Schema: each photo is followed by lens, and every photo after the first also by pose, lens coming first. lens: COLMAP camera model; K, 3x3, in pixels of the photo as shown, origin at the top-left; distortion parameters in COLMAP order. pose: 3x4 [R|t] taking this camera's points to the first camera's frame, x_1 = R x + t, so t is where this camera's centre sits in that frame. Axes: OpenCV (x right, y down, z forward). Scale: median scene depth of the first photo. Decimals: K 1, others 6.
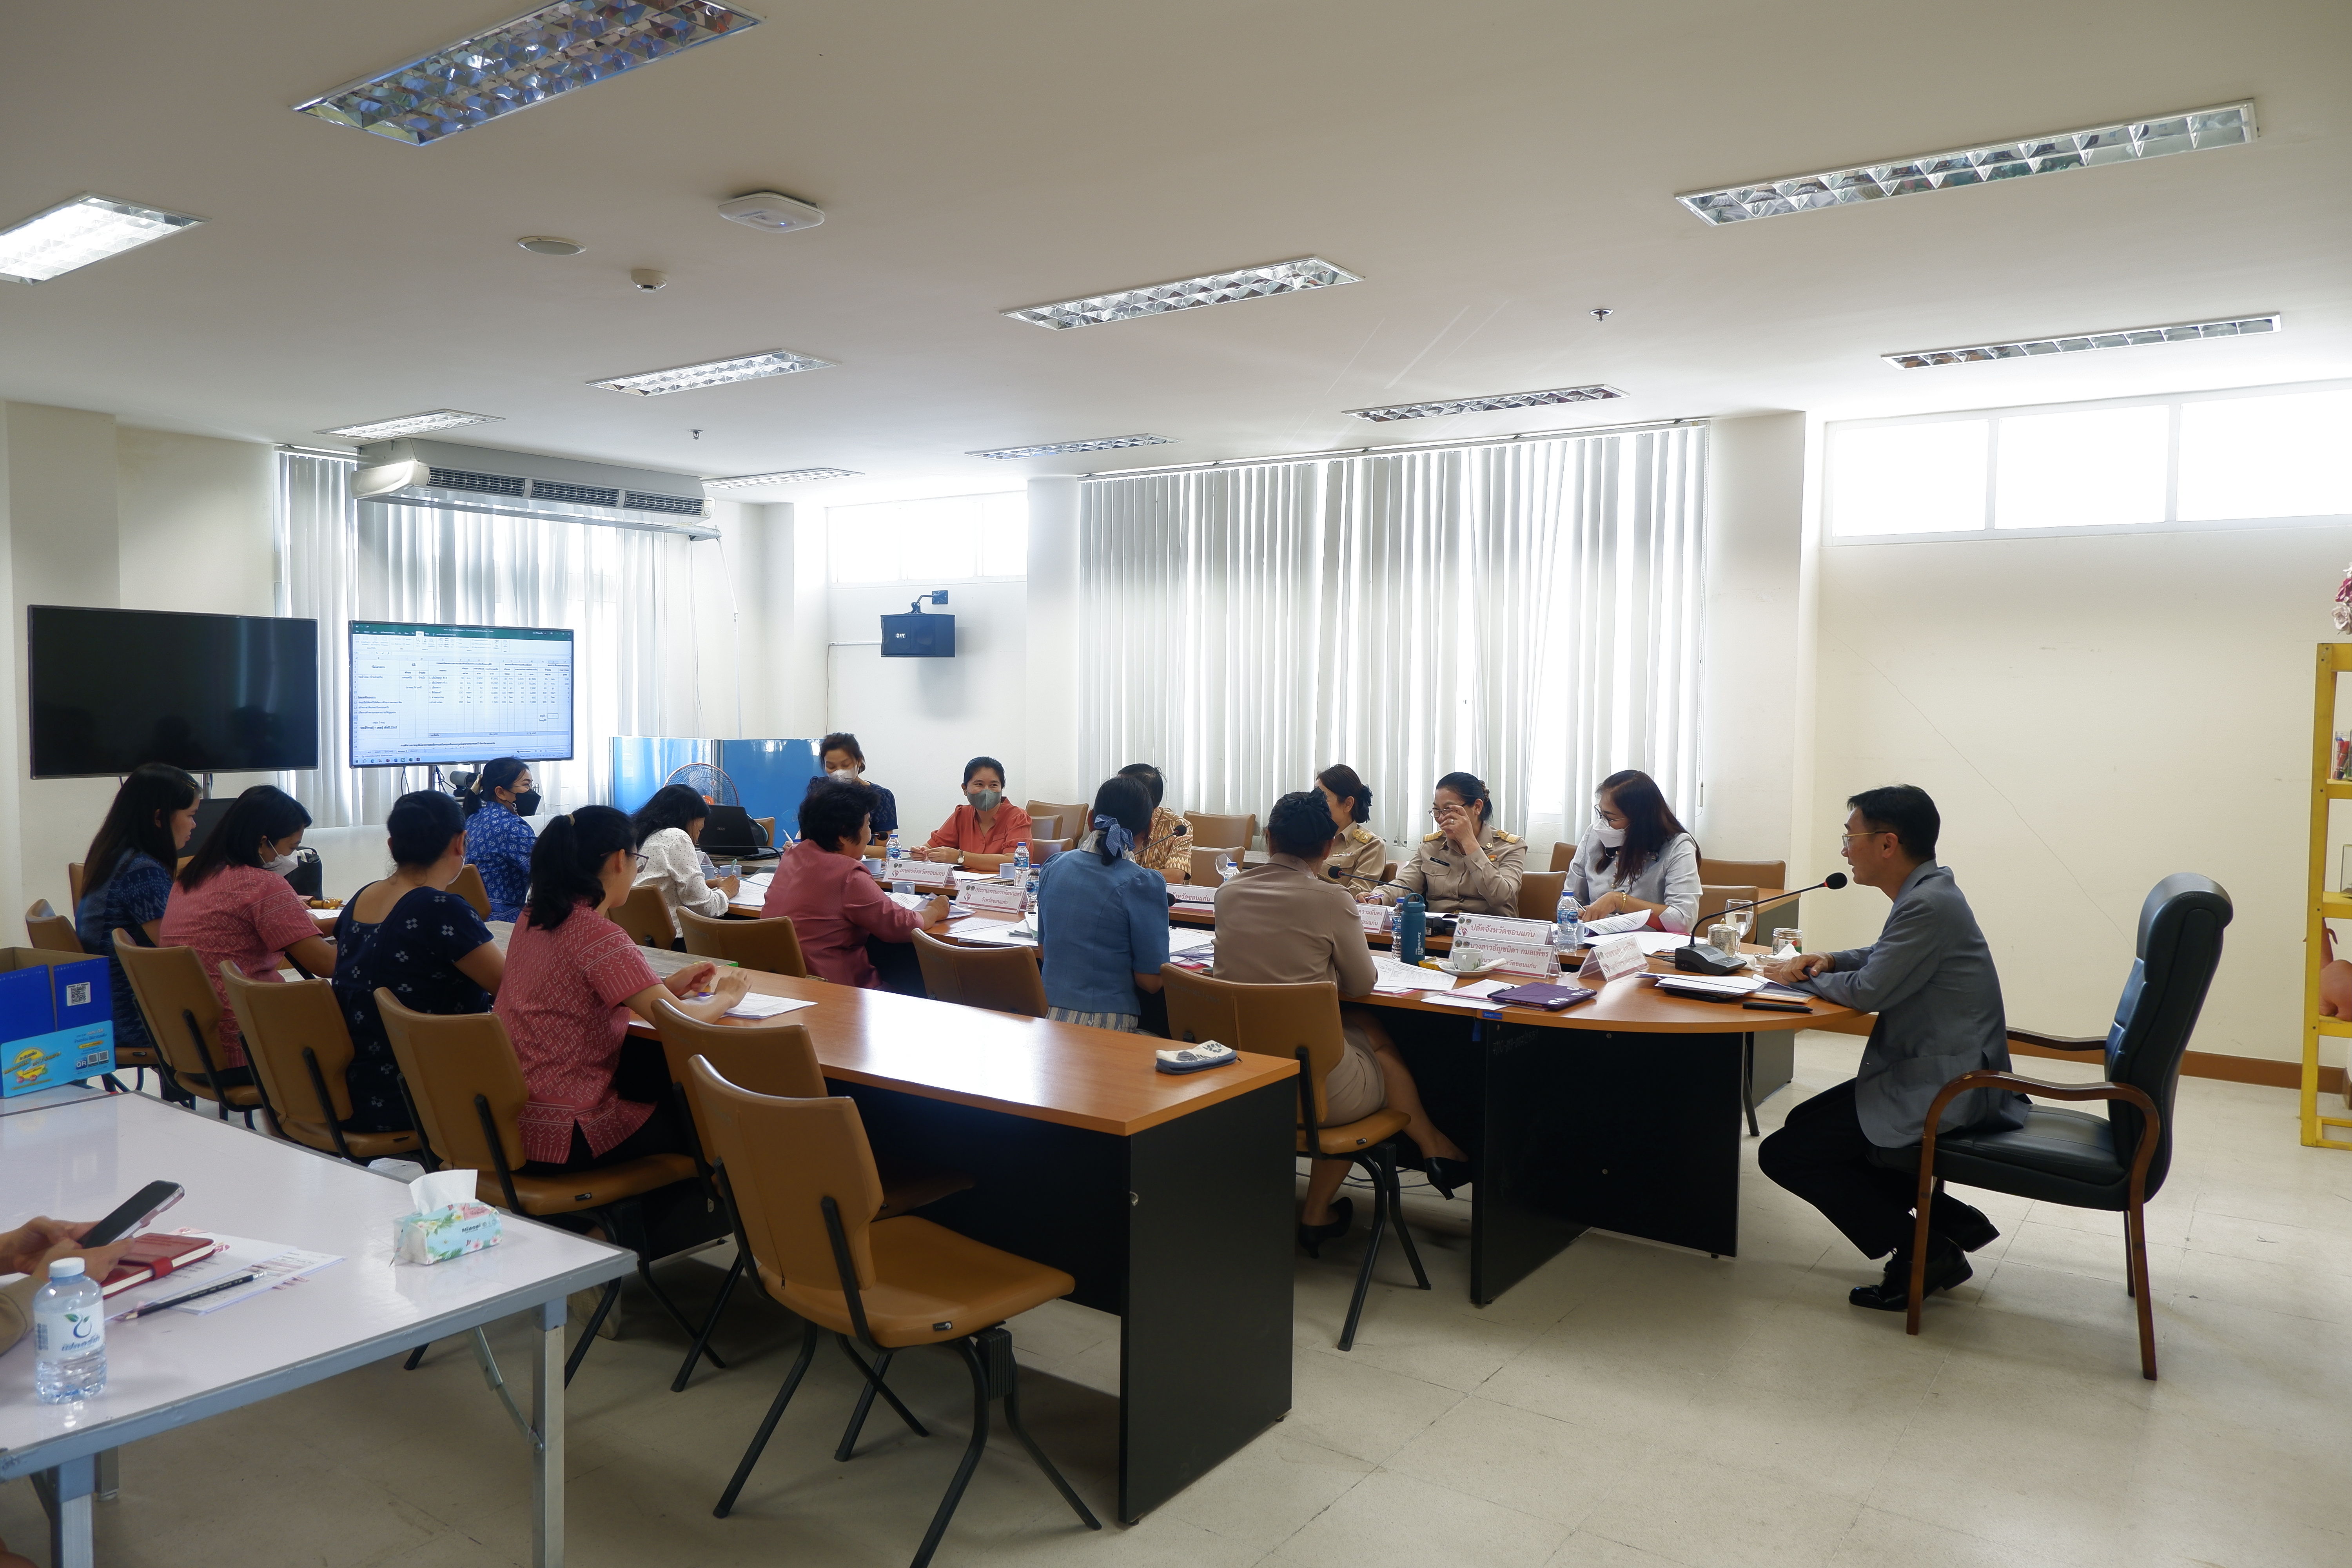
lens RADIAL K [[1552.0, 0, 1176.0], [0, 1552.0, 784.0], [0, 0, 1]] dist [0.002516, 0.000689]
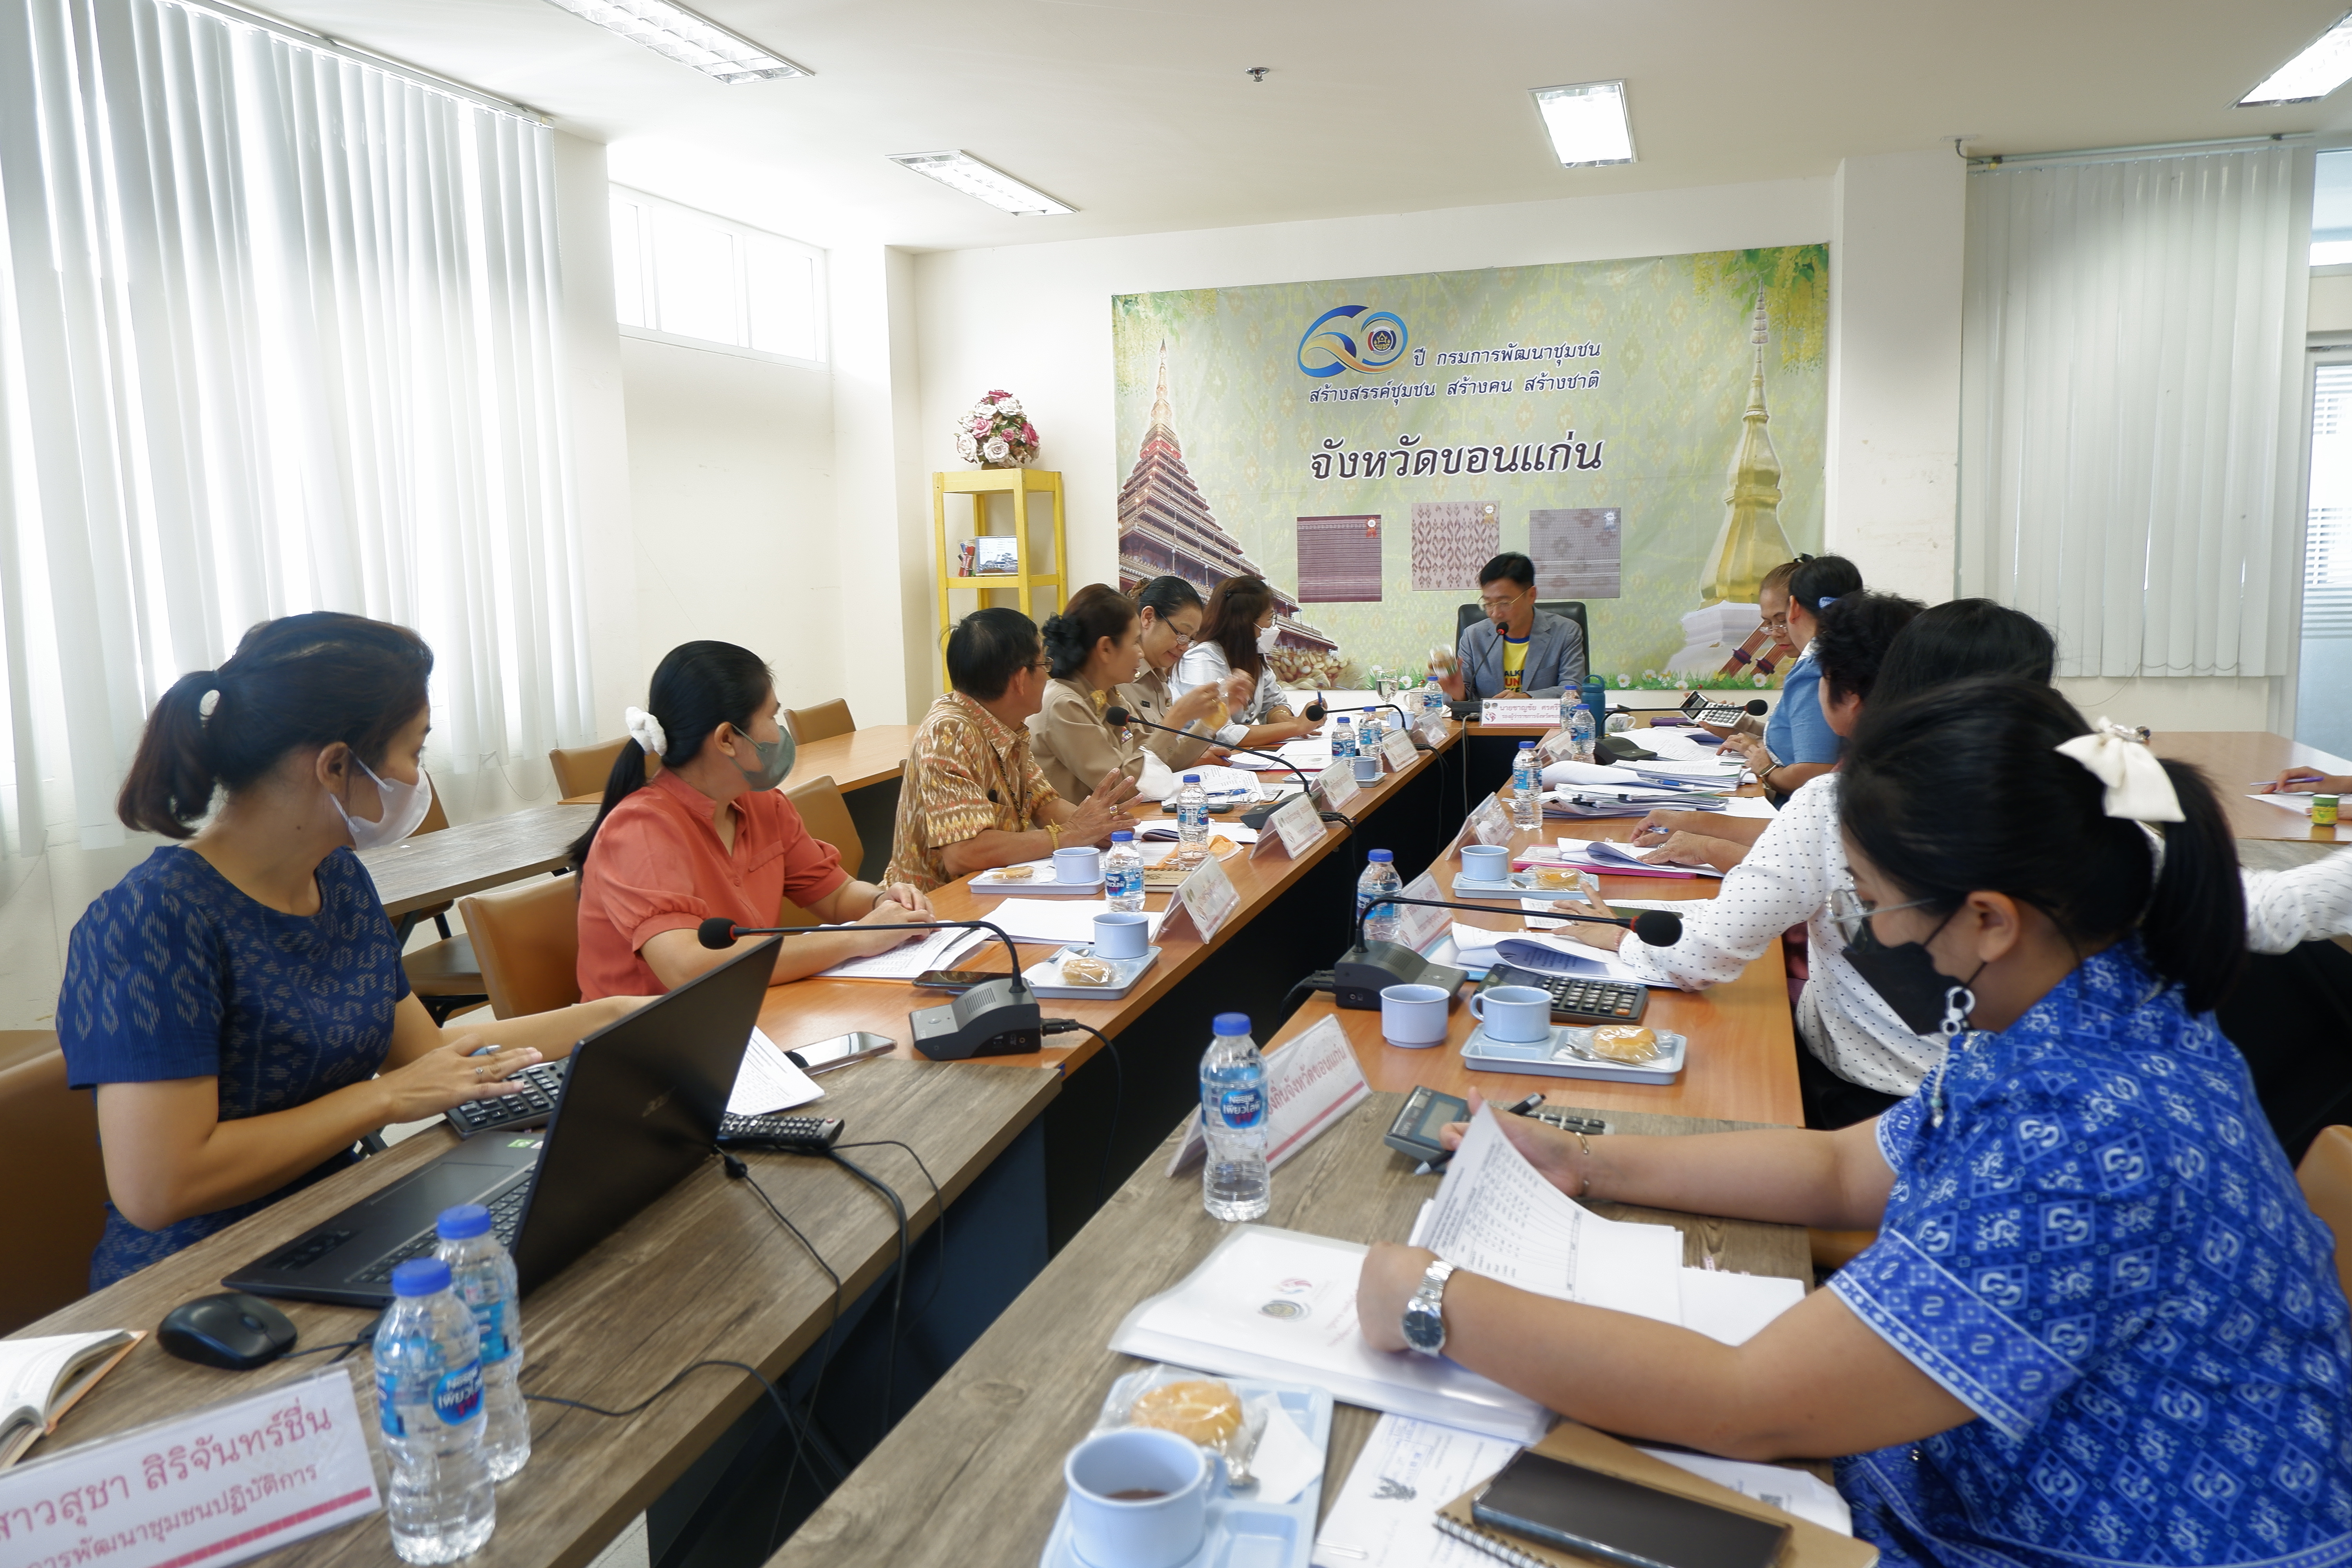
lens RADIAL K [[1726.3, 0, 1176.0], [0, 1726.3, 784.0], [0, 0, 1]] dist [-0.005450, -0.006076]
pose [[-0.329532, -0.128390, 0.935374, -0.491948], [0.088172, 0.982196, 0.165880, -0.040327], [-0.940018, 0.137137, -0.312345, 0.958583]]
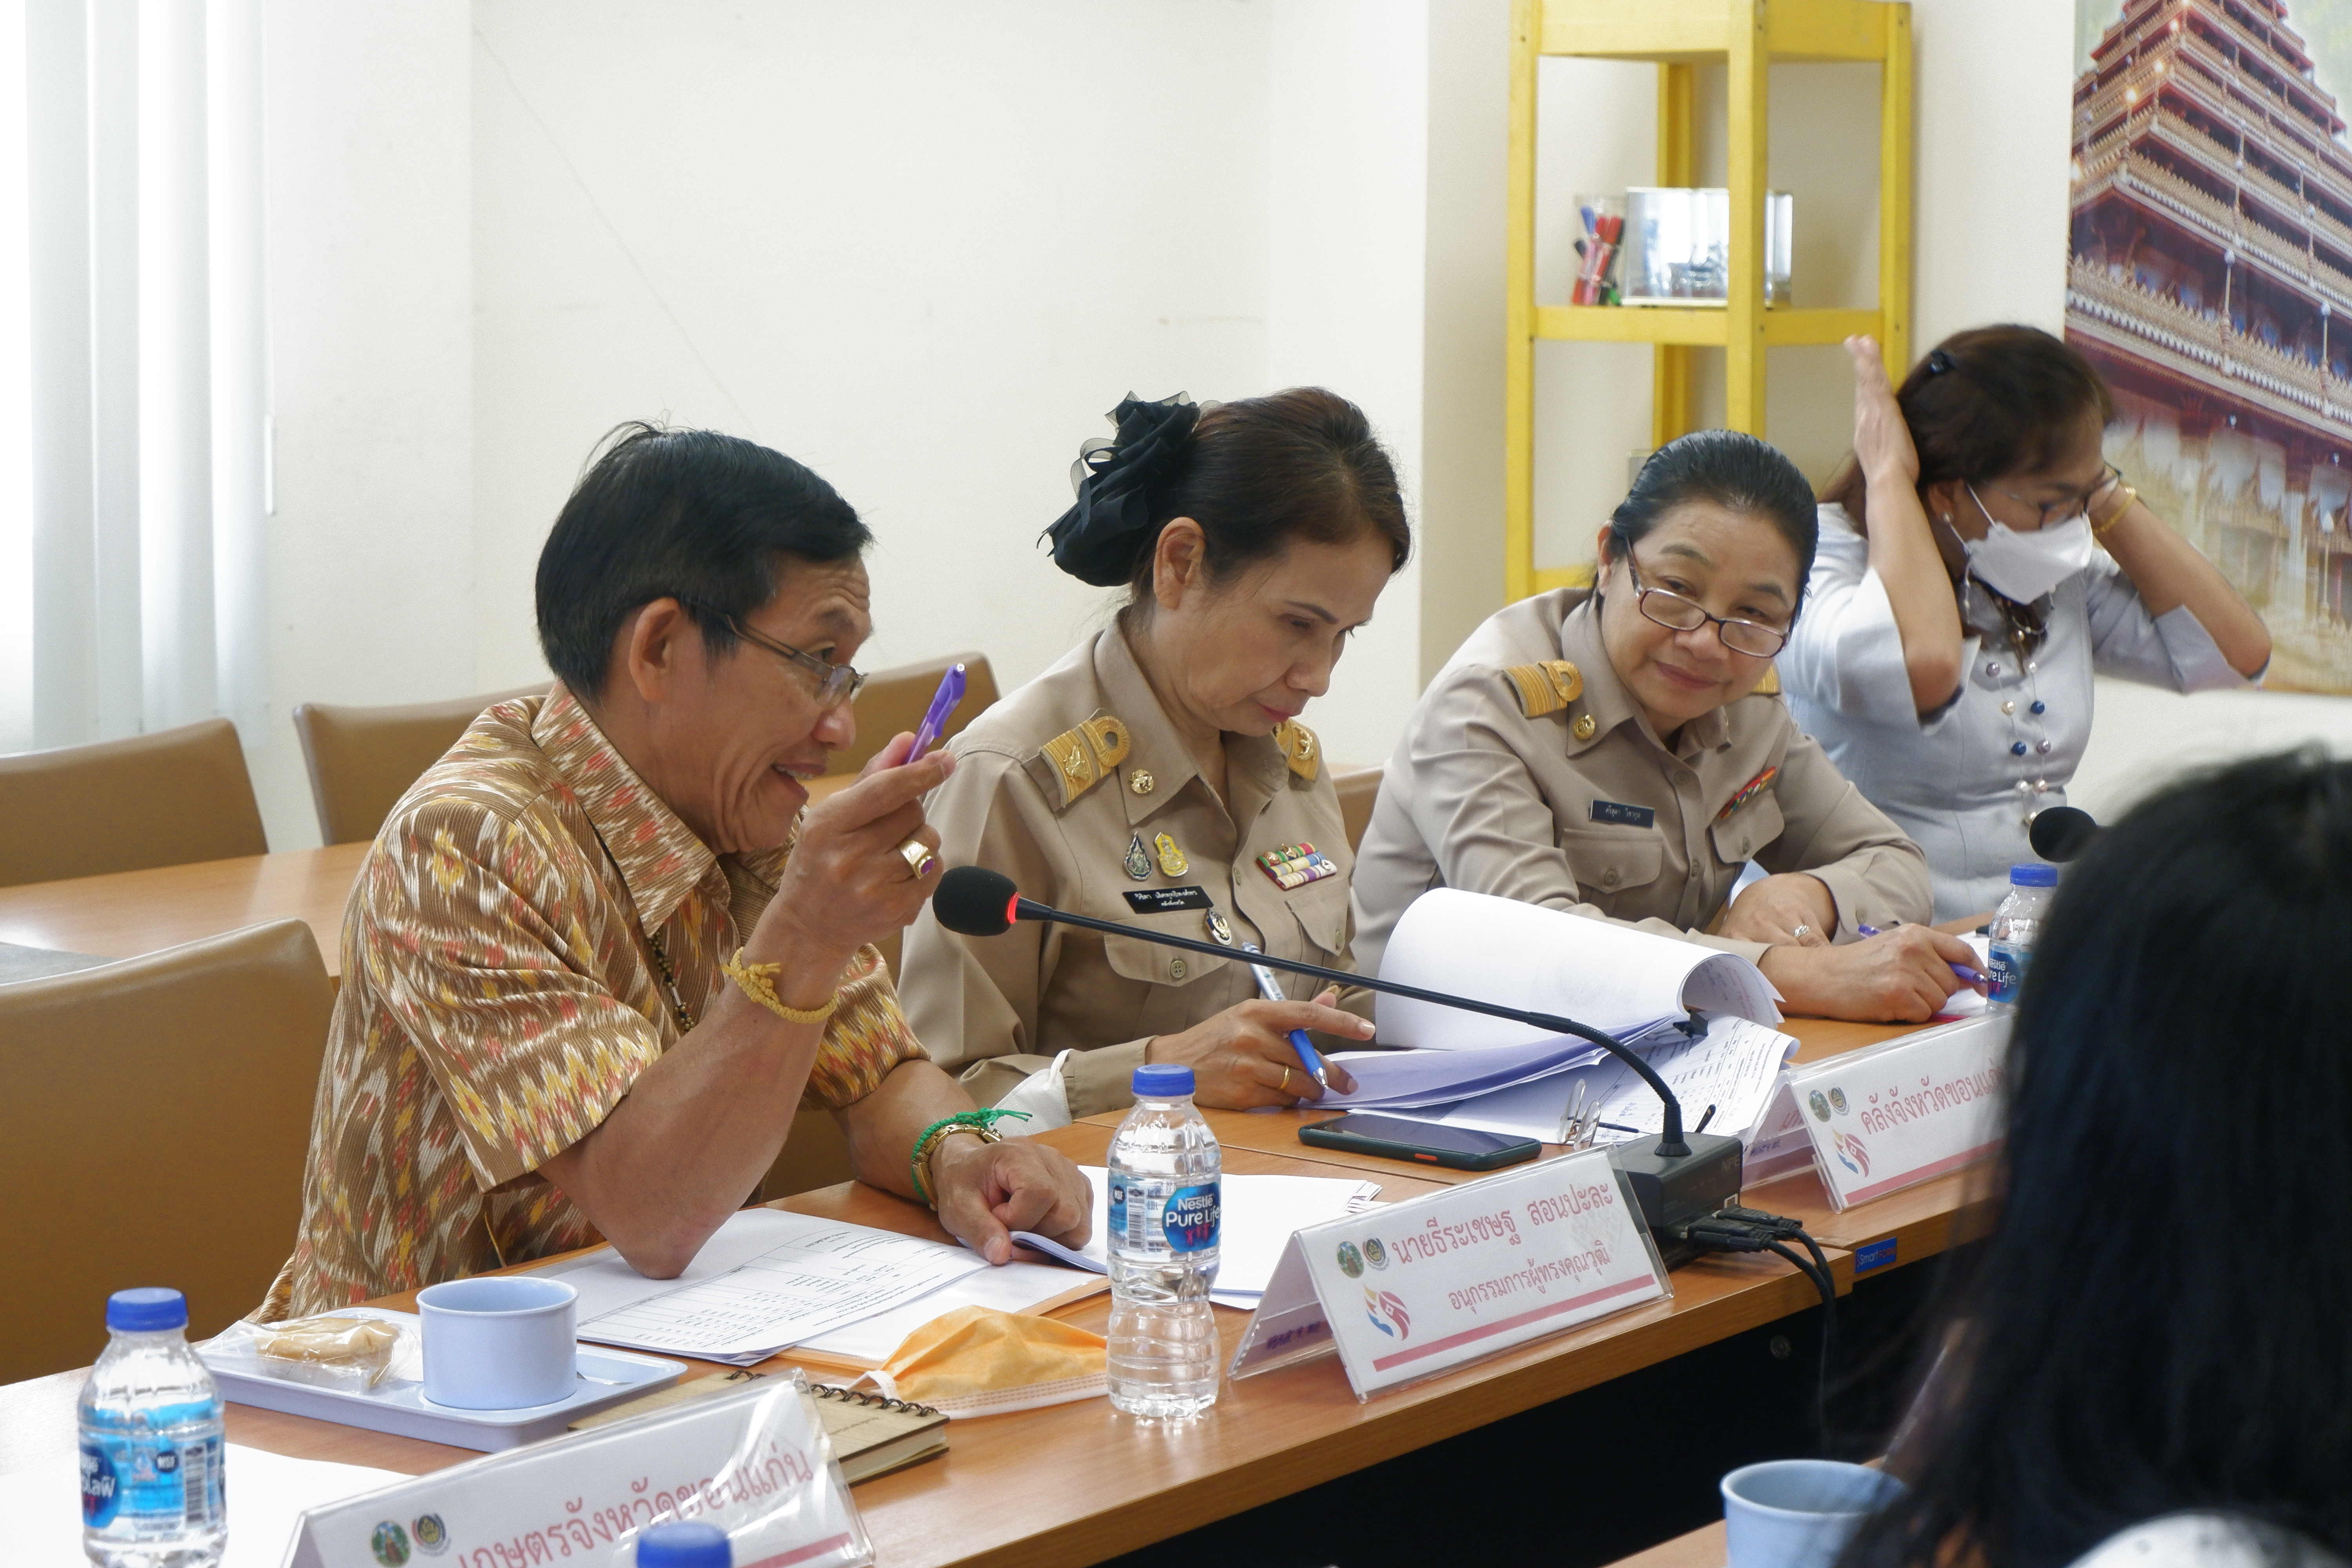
lens RADIAL K [[4643.9, 0, 1176.0], [0, 4643.9, 784.0], [0, 0, 1]] dist [-0.056253, -0.370242]
pose [[0.040315, -0.130326, 0.990651, -0.405721], [0.058883, 0.990044, 0.127850, -0.030663], [-0.997451, 0.053178, 0.047587, 0.778998]]
